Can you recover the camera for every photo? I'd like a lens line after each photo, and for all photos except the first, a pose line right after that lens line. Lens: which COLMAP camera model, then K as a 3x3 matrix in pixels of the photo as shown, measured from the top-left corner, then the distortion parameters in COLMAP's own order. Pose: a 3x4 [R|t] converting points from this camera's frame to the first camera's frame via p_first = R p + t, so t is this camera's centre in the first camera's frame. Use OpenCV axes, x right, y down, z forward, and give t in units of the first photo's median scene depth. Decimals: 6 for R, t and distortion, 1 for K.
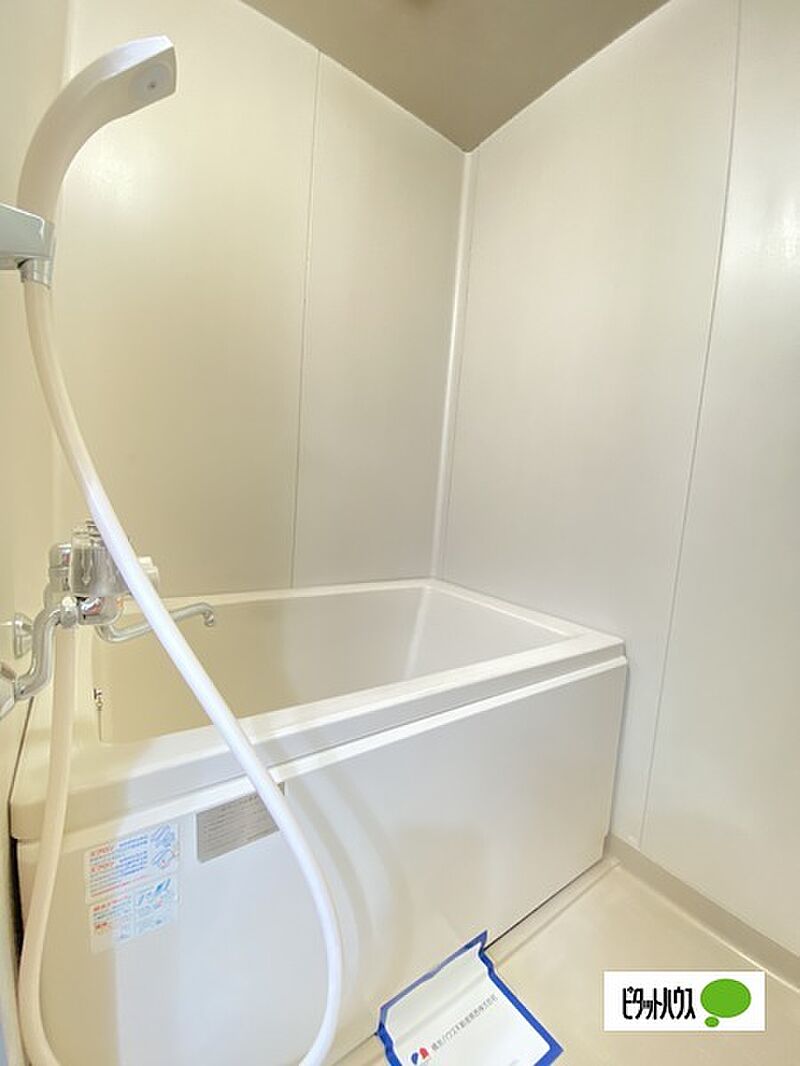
lens RADIAL K [[433.5, 0, 404.8], [0, 433.5, 532.8], [0, 0, 1]] dist [0.016646, -0.016733]
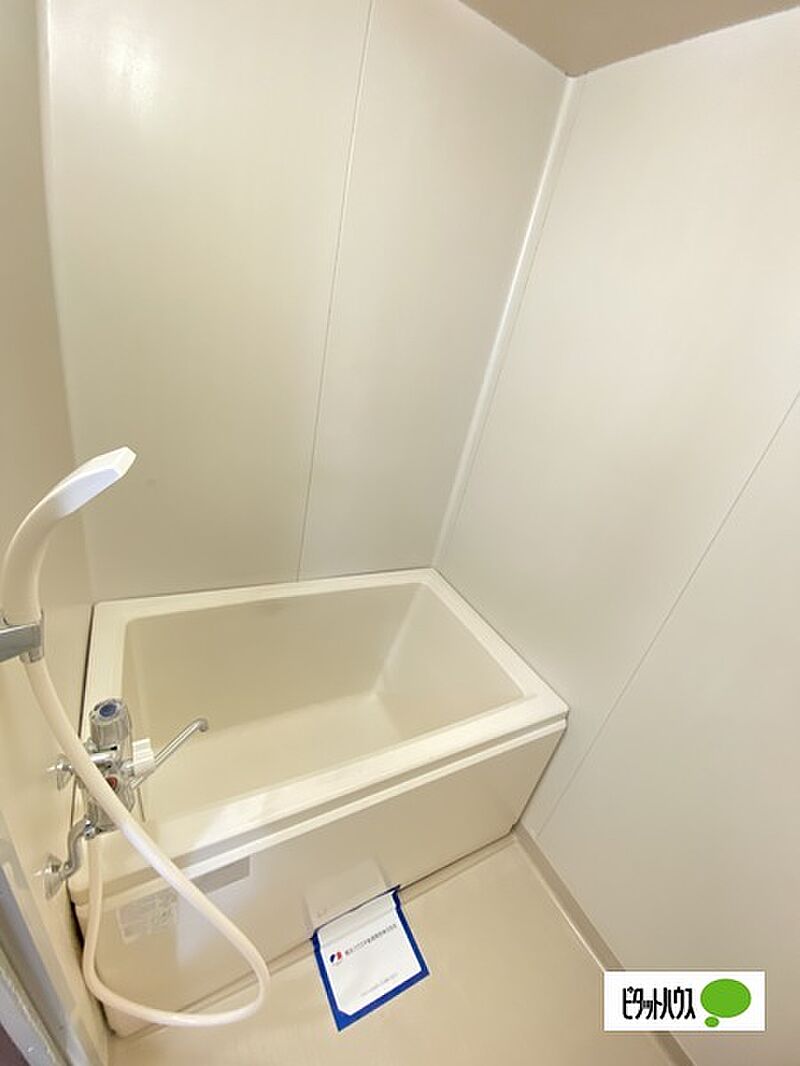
lens RADIAL K [[433.5, 0, 404.8], [0, 433.5, 532.8], [0, 0, 1]] dist [0.016646, -0.016733]
pose [[0.982736, 0.176945, -0.054040, 0.086067], [-0.148179, 0.927659, 0.342771, -0.735497], [0.110782, -0.328845, 0.937864, 0.047935]]
